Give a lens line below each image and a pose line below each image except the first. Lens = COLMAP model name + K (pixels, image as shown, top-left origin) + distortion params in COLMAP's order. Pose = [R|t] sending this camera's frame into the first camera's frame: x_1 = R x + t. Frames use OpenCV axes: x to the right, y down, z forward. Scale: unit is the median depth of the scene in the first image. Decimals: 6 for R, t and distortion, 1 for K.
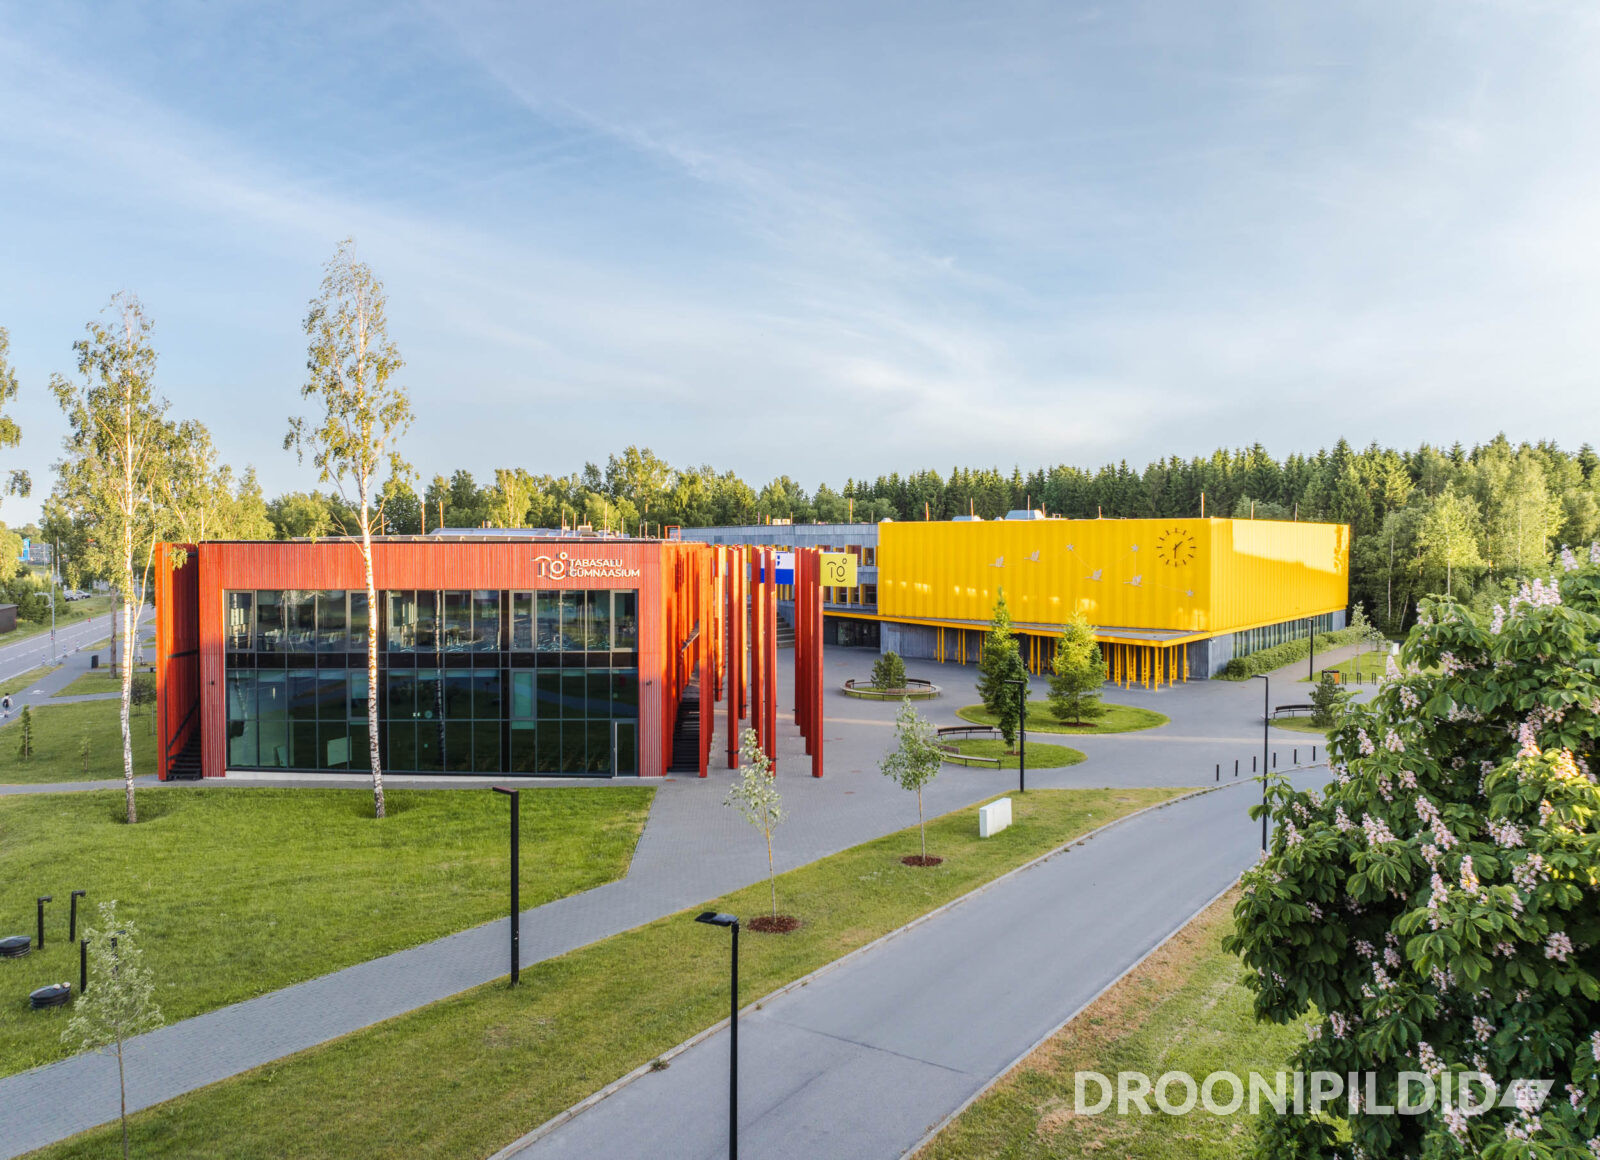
lens RADIAL K [[1227.8, 0, 800.0], [0, 1227.8, 580.0], [0, 0, 1]] dist [-0.033587, 0.000961]
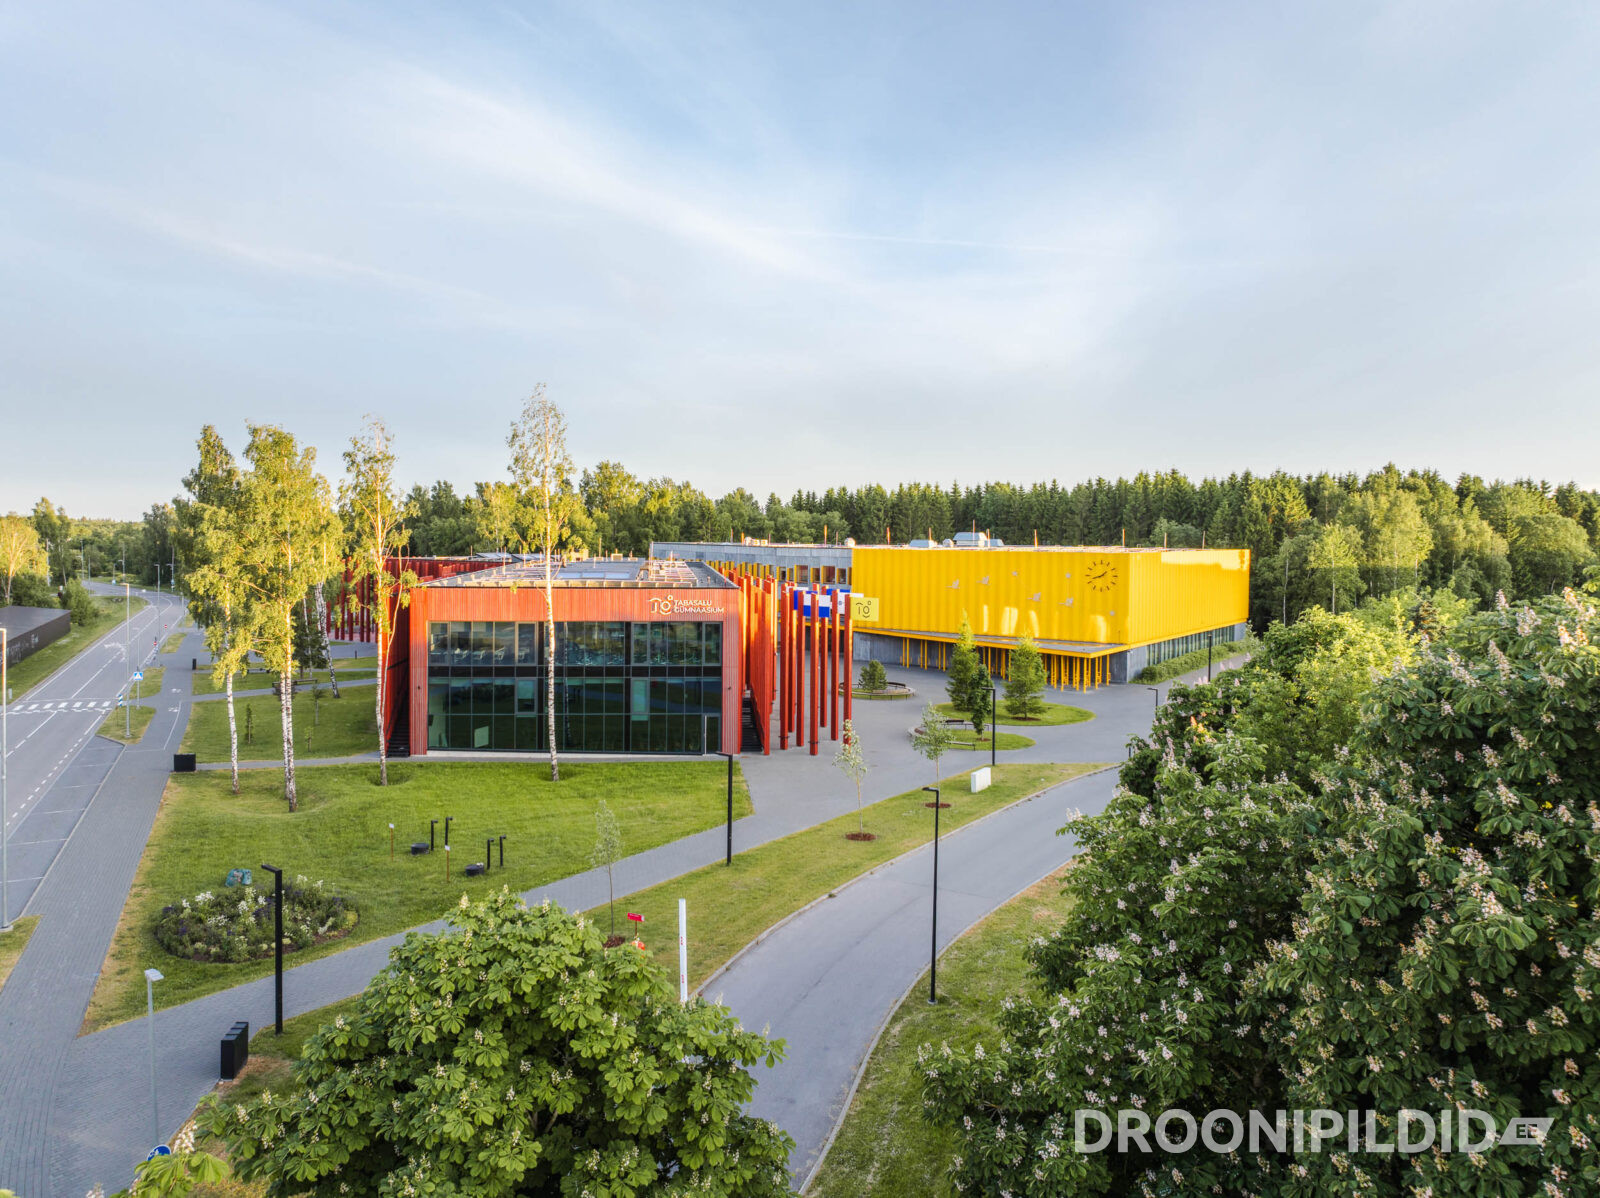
lens RADIAL K [[1211.1, 0, 767.5], [0, 1211.1, 578.4], [0, 0, 1]] dist [-0.004196, -0.003829]
pose [[0.999547, 0.006721, 0.029332, -0.089169], [-0.006770, 0.999976, 0.001567, -0.032772], [-0.029321, -0.001765, 0.999568, -0.288496]]
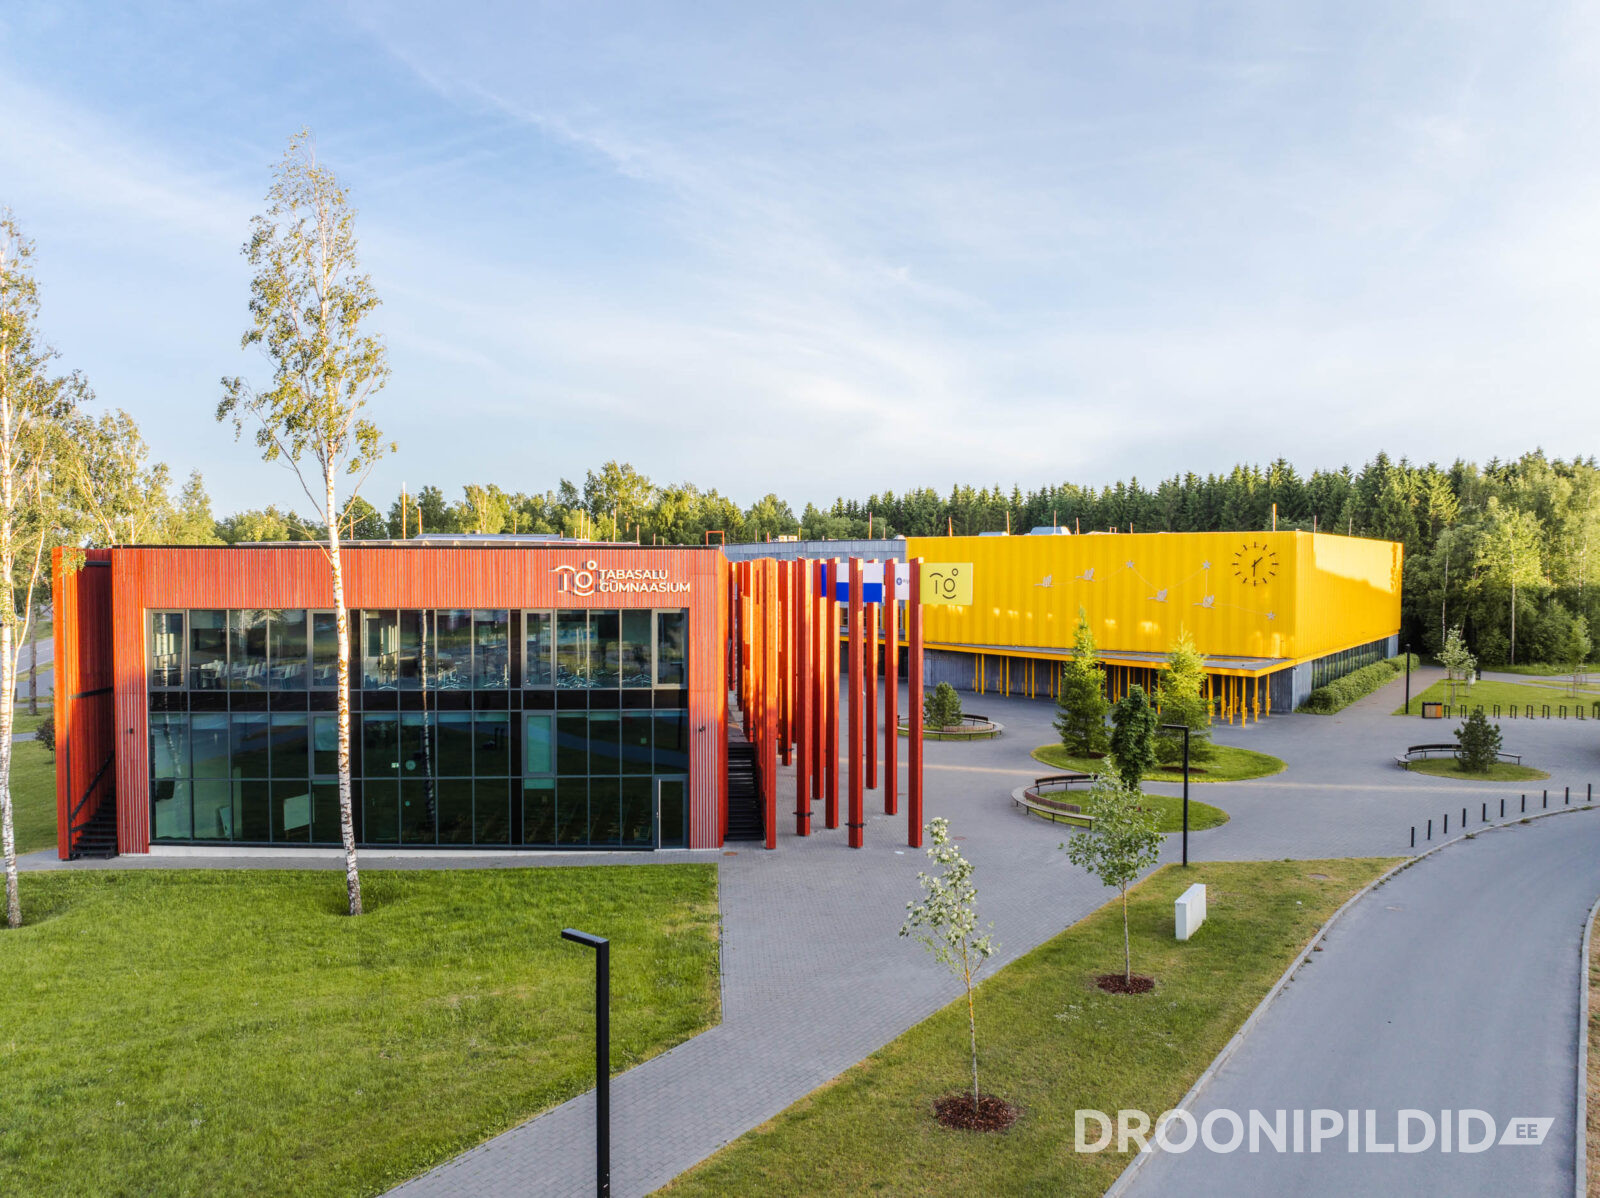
lens RADIAL K [[1248.1, 0, 819.4], [0, 1248.1, 632.2], [0, 0, 1]] dist [-0.048066, 0.037763]
pose [[0.999287, -0.000928, 0.037736, -0.057838], [0.000103, 0.999761, 0.021881, 0.004006], [-0.037747, -0.021862, 0.999048, 0.154215]]
